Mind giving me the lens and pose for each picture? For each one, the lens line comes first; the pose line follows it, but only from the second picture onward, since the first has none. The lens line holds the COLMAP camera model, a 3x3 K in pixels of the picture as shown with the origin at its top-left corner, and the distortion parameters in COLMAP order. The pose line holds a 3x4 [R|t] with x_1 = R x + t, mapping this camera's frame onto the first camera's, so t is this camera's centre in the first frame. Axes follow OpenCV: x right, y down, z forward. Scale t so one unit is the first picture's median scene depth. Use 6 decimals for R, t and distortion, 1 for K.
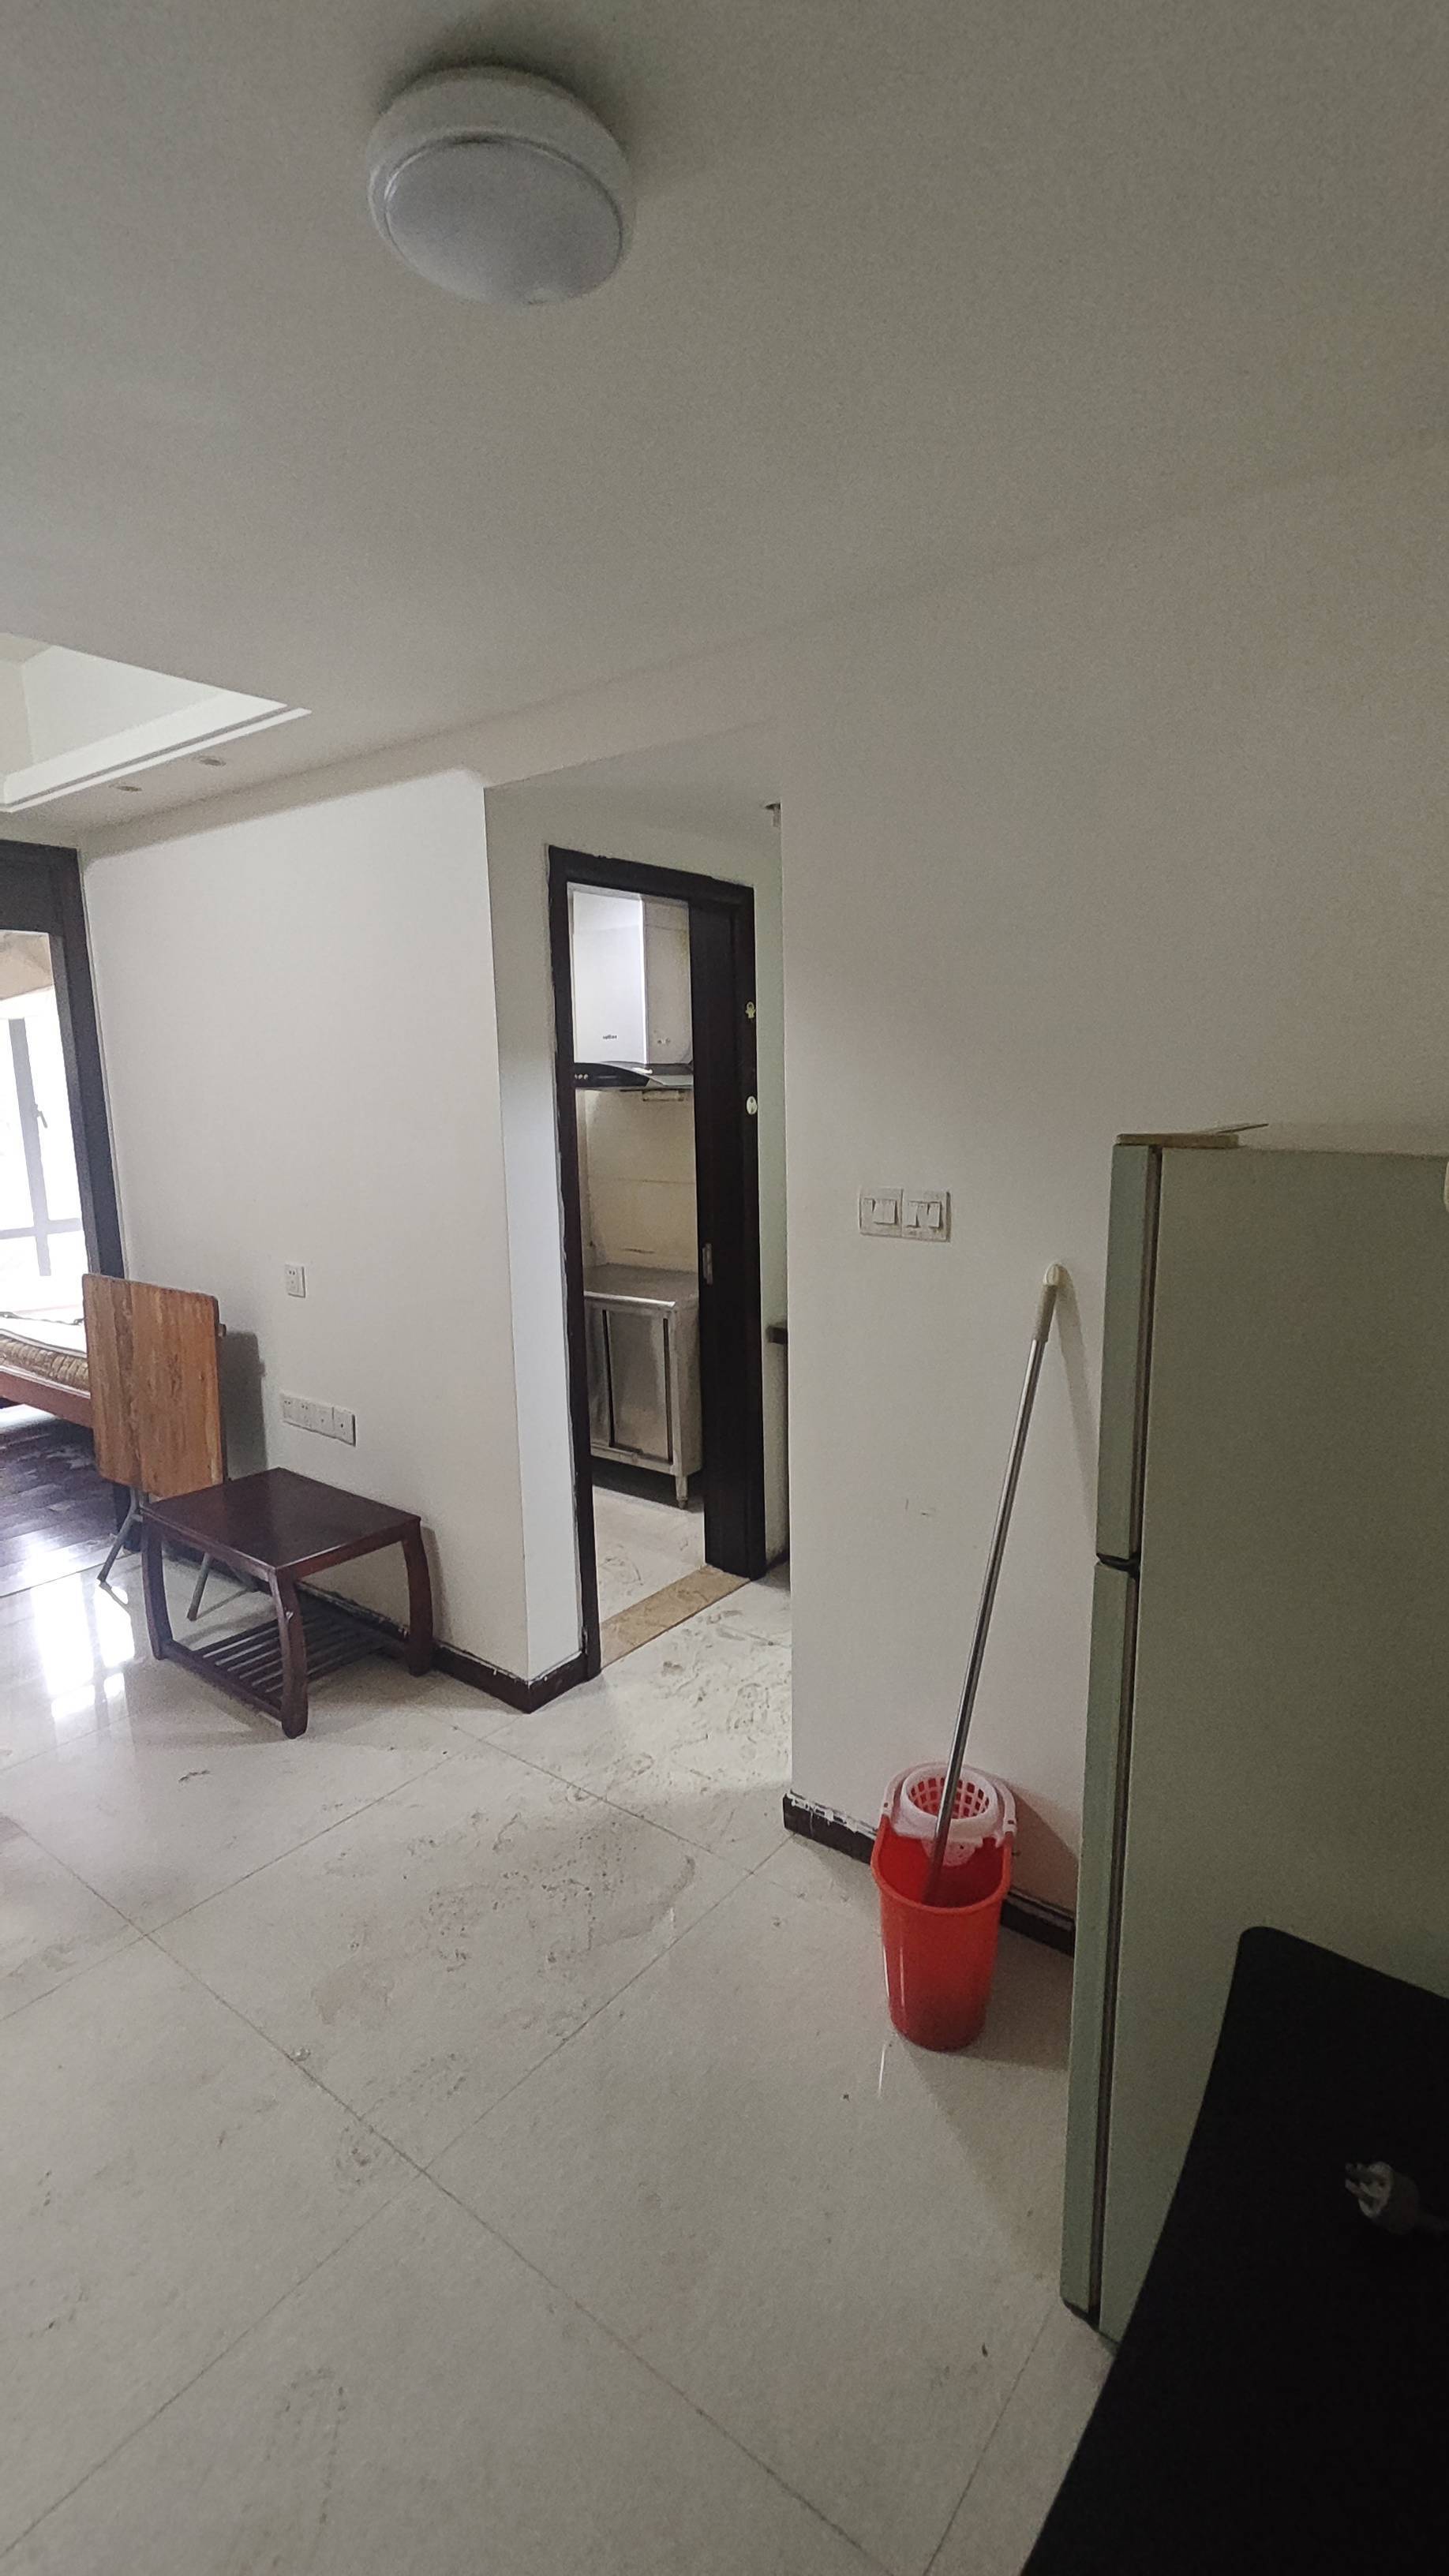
lens RADIAL K [[1178.4, 0, 719.9], [0, 1178.4, 1285.3], [0, 0, 1]] dist [0.002148, 0.000457]
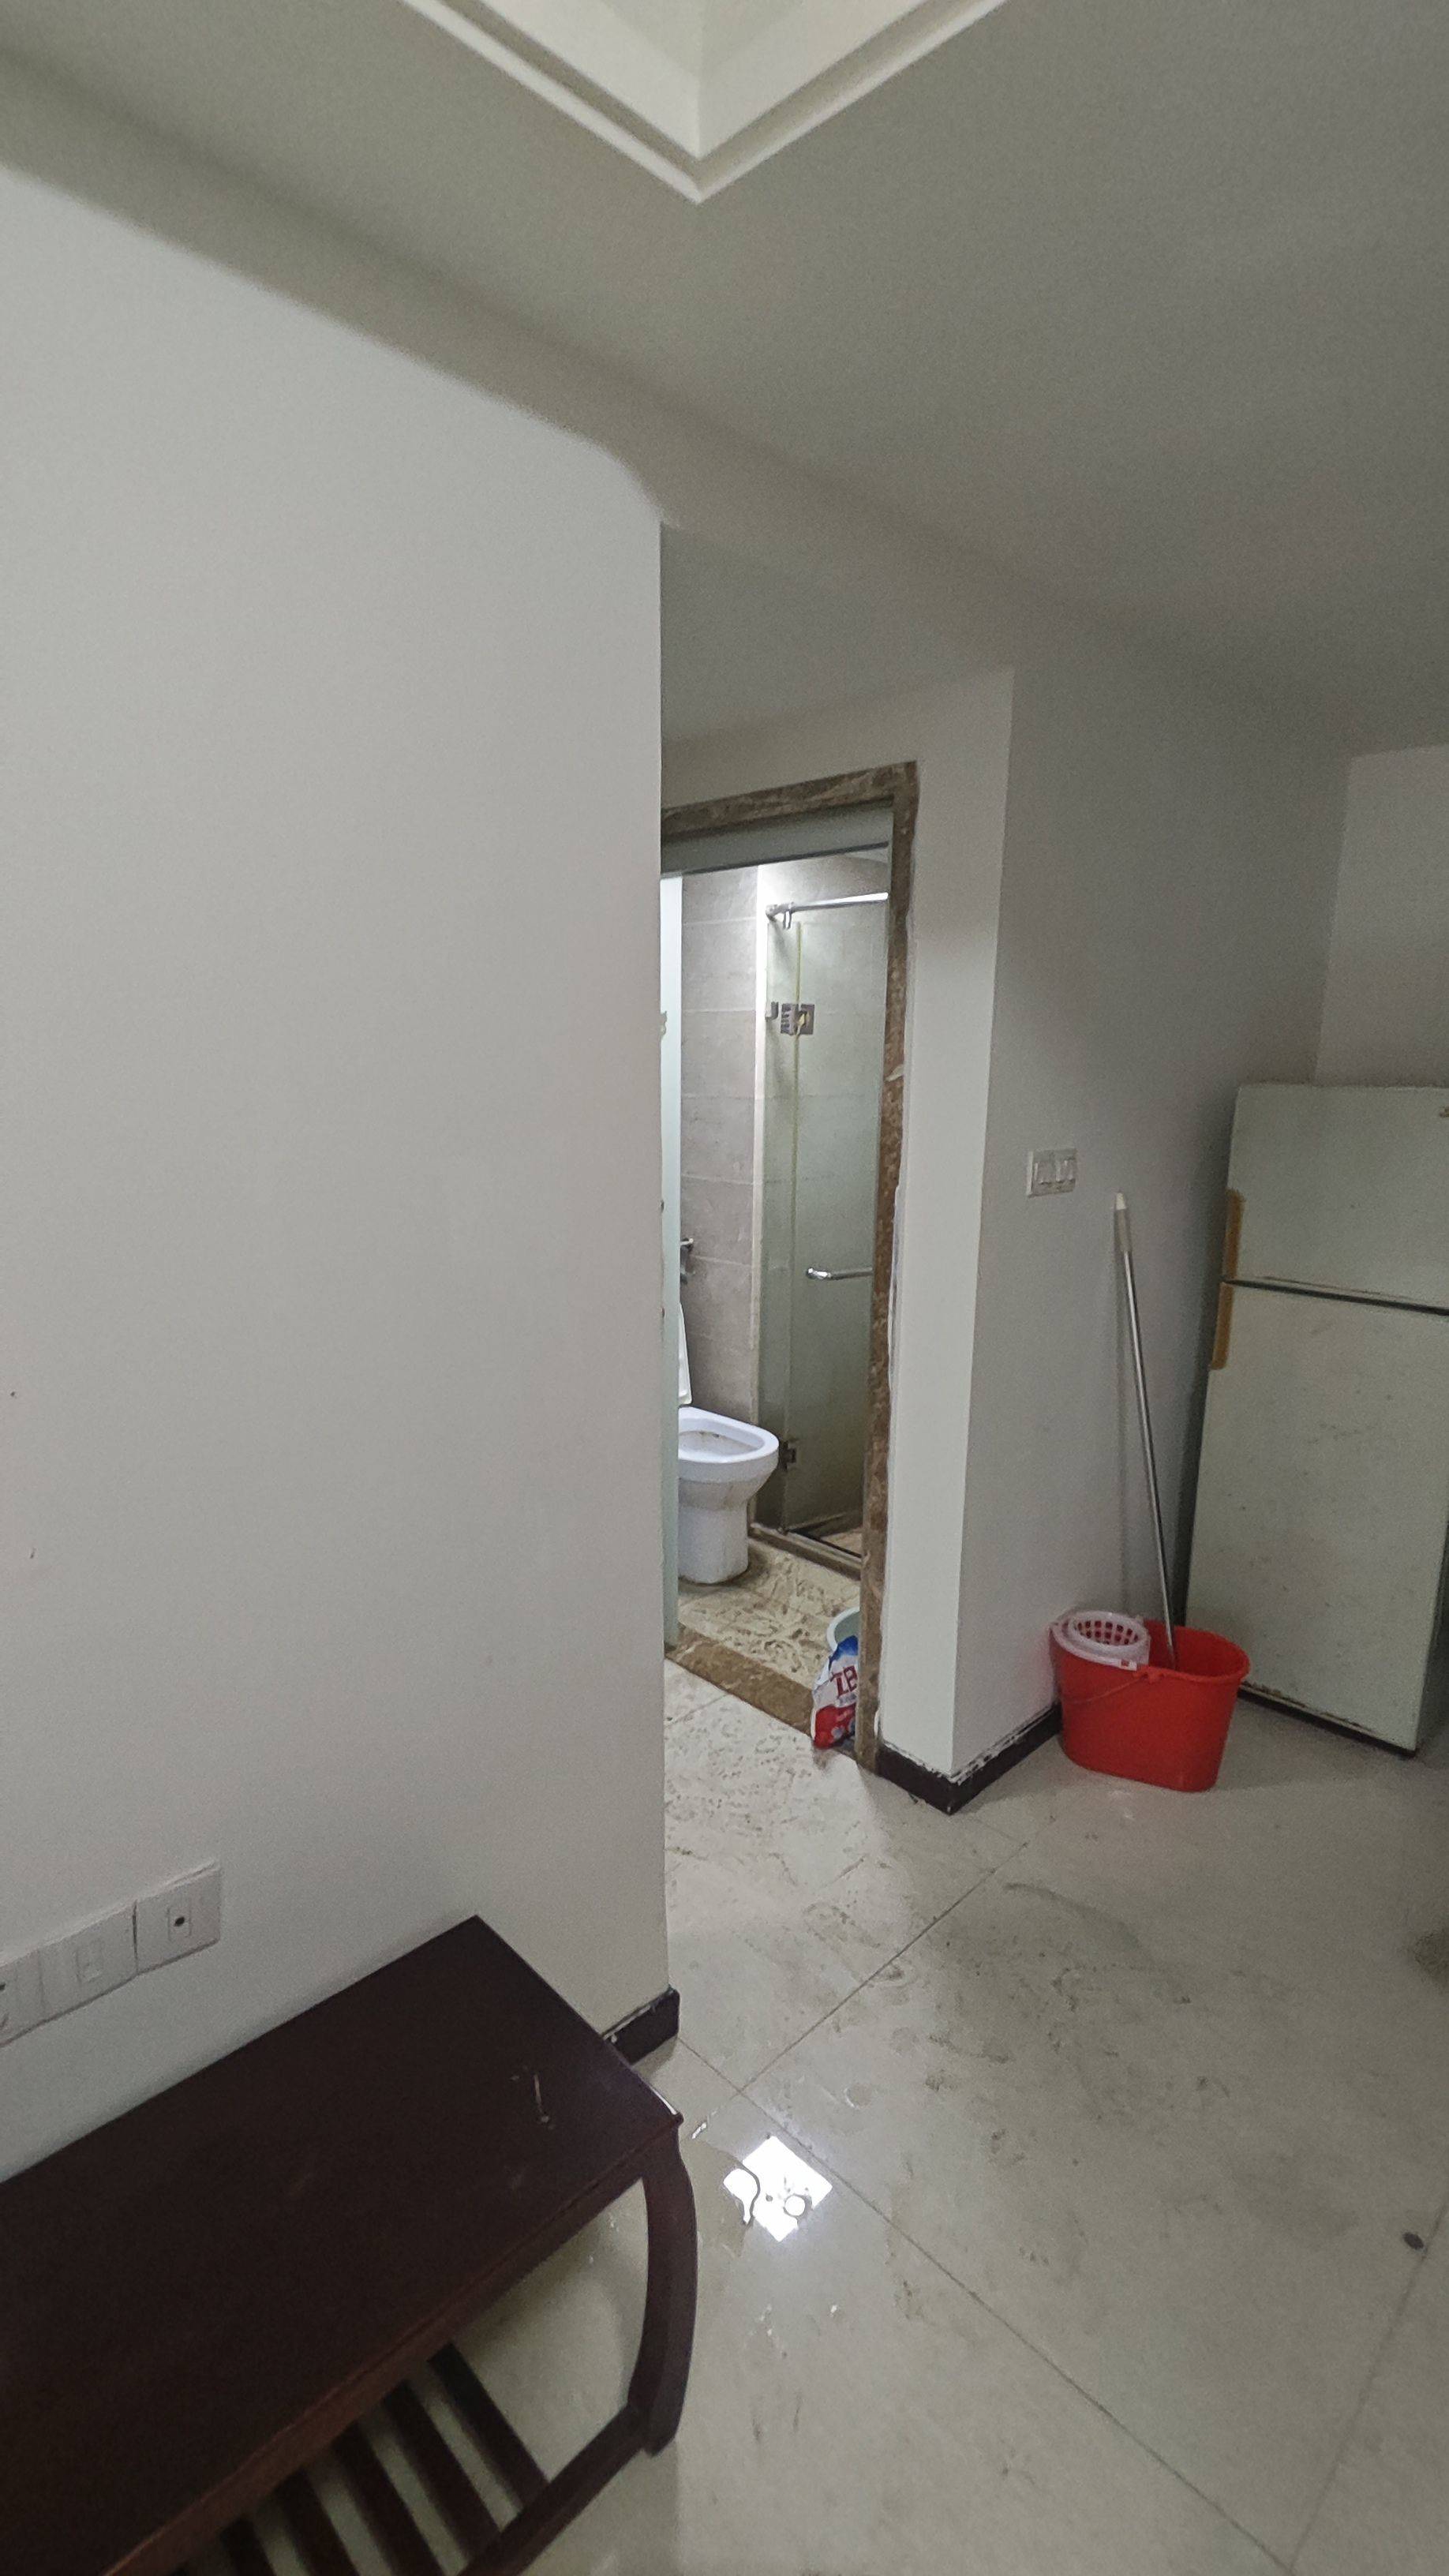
lens RADIAL K [[1178.4, 0, 717.8], [0, 1178.4, 1291.2], [0, 0, 1]] dist [0.002148, 0.000457]
pose [[0.134869, -0.182414, 0.973928, -0.845101], [0.171462, 0.972377, 0.158379, -0.156131], [-0.975915, 0.145631, 0.162421, 0.954657]]
